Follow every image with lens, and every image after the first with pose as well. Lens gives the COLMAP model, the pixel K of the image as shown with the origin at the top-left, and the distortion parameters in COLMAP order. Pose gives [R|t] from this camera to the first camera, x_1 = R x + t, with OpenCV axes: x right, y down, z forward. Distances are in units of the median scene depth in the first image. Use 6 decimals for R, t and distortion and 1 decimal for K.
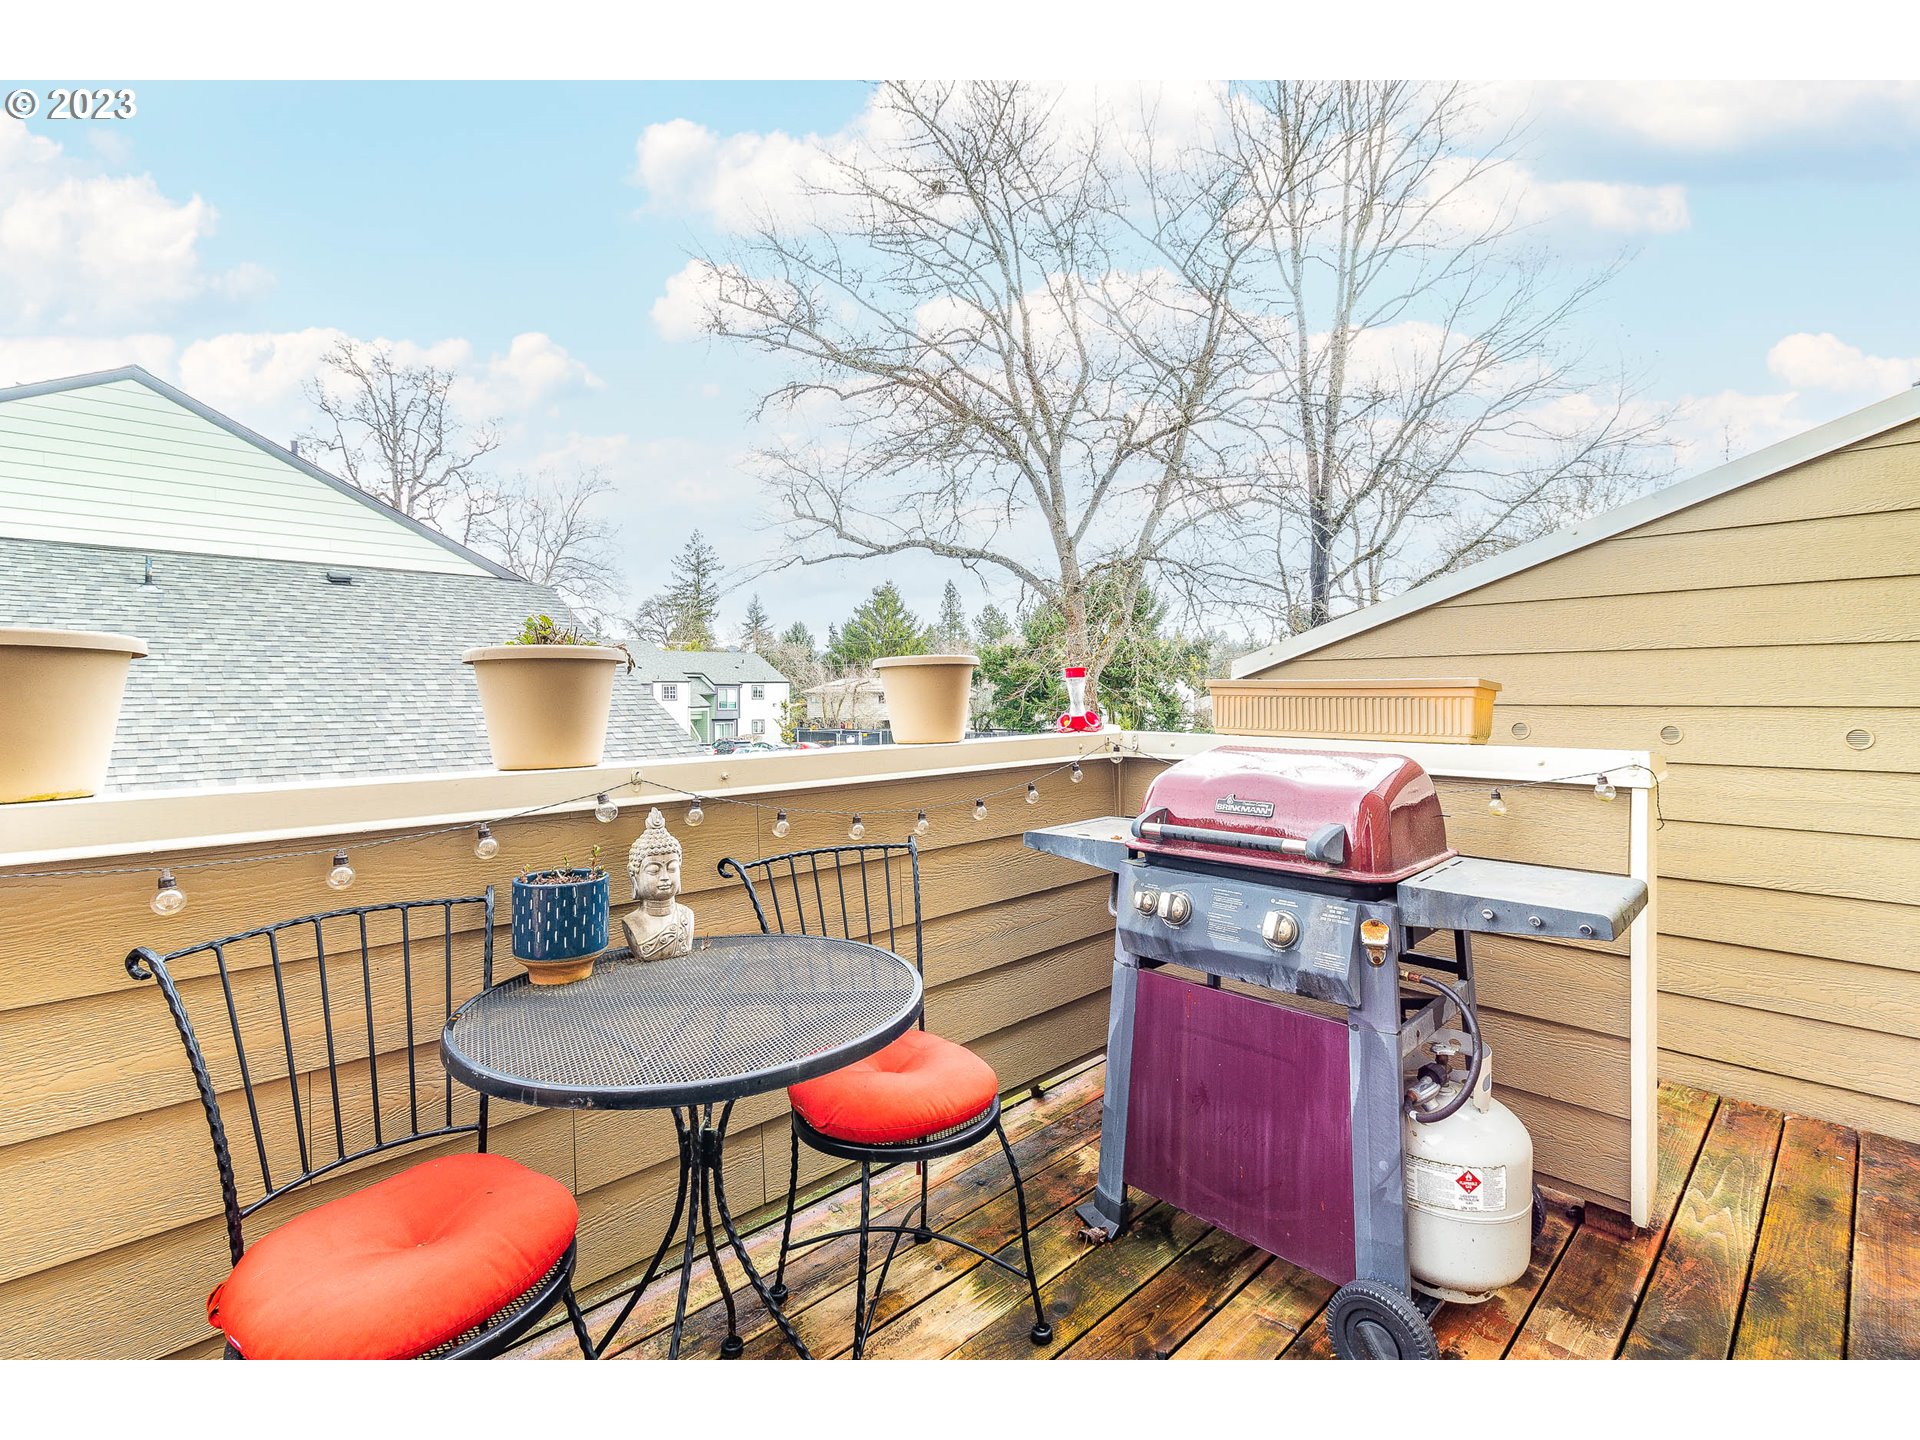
lens RADIAL K [[922.4, 0, 999.6], [0, 922.4, 679.3], [0, 0, 1]] dist [0.030372, -0.012576]
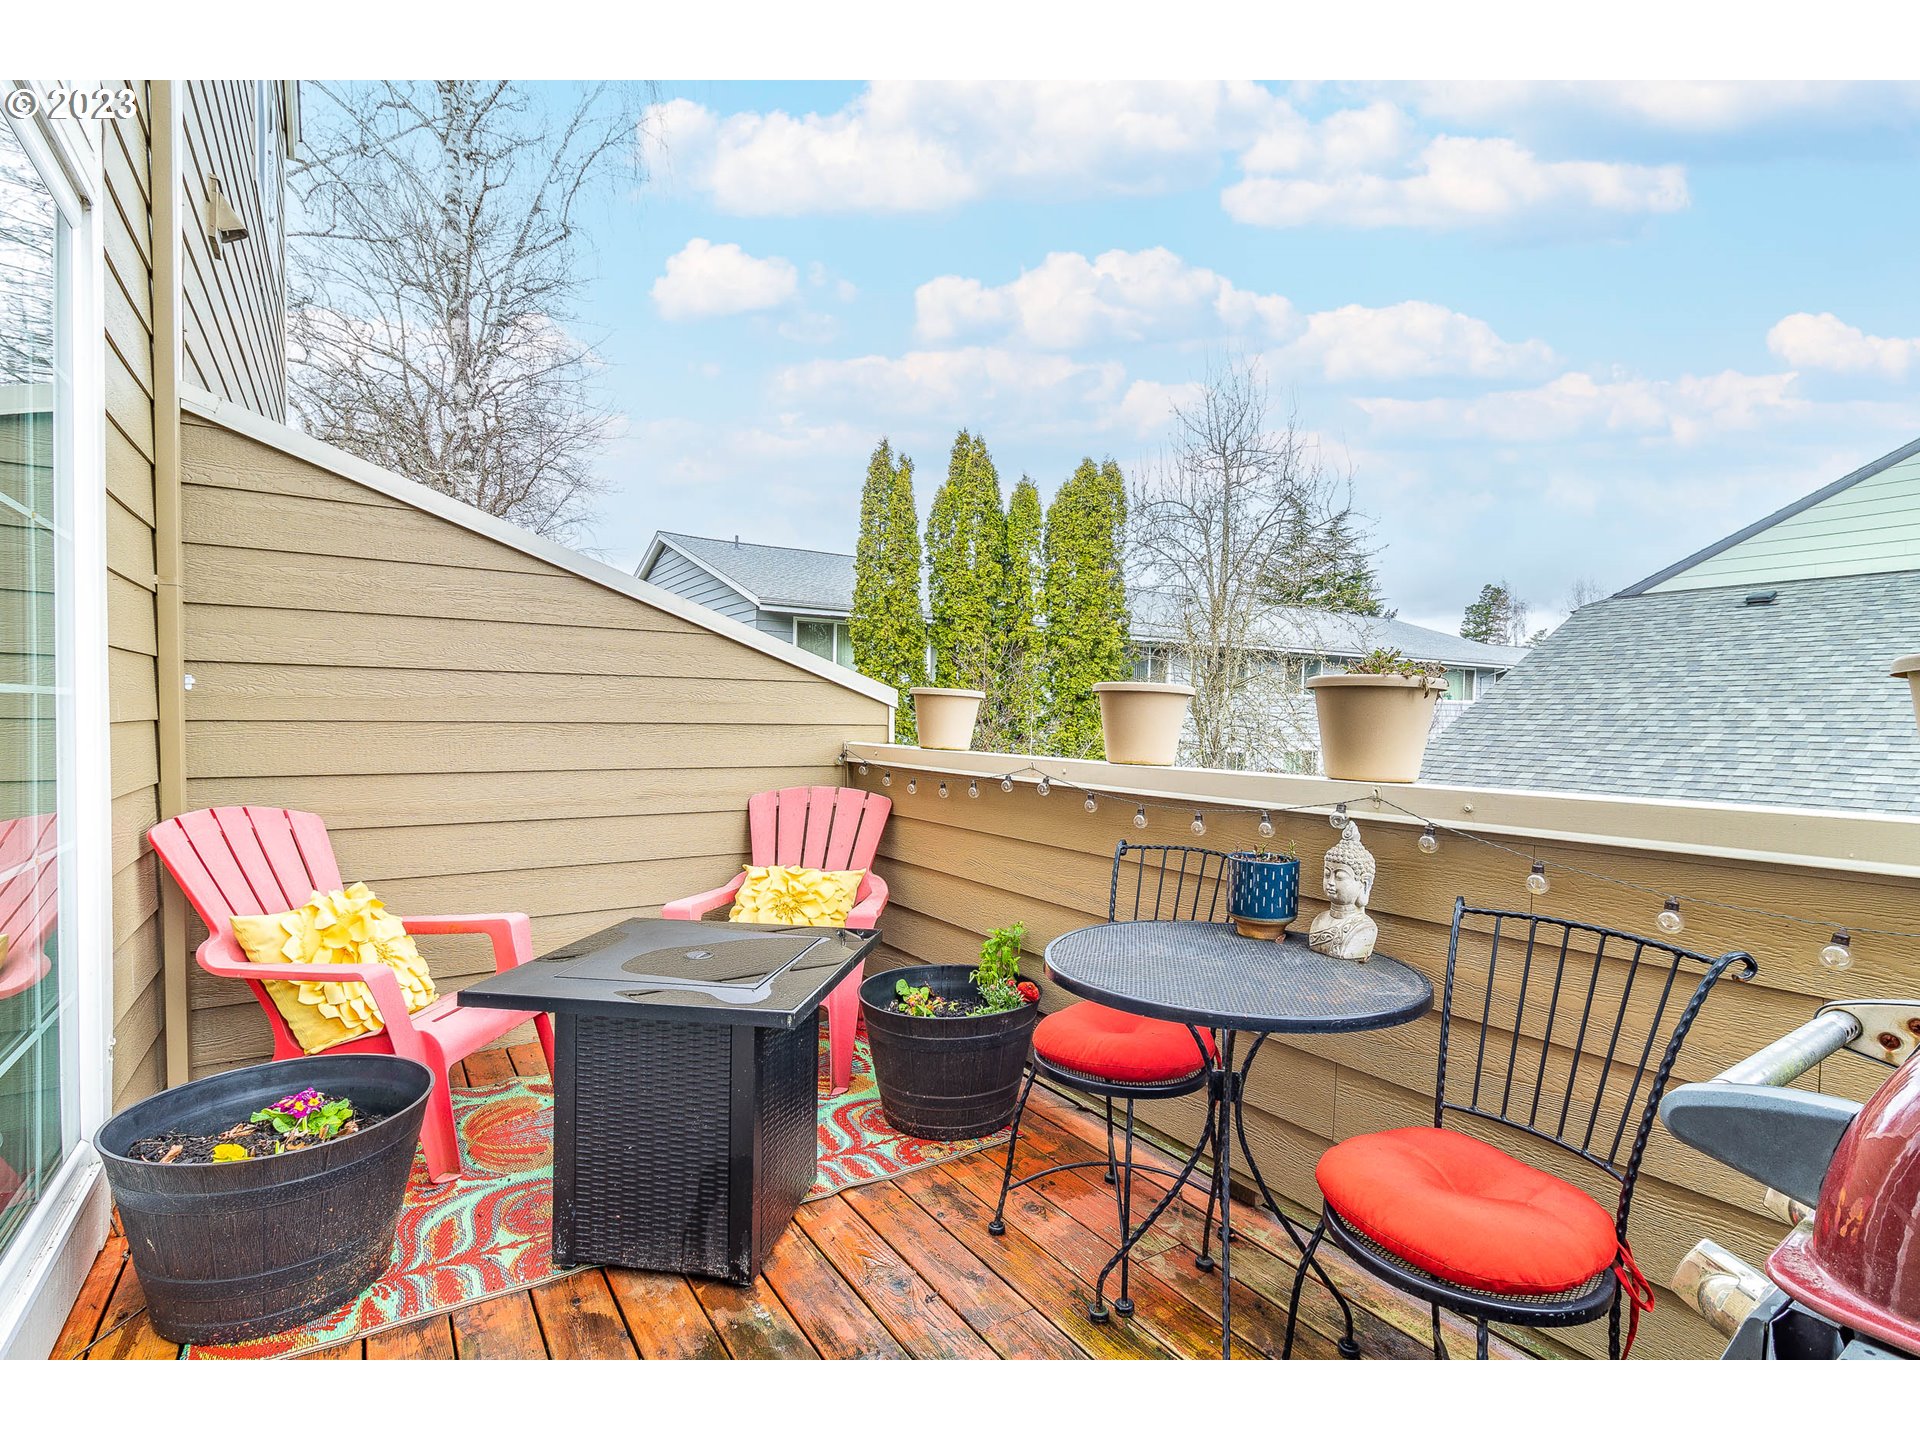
lens RADIAL K [[922.4, 0, 999.6], [0, 922.4, 679.3], [0, 0, 1]] dist [0.030372, -0.012576]
pose [[-0.198768, -0.031128, -0.979552, 0.790080], [0.009454, 0.999388, -0.033676, 0.002711], [0.980001, -0.015954, -0.198352, 0.812677]]
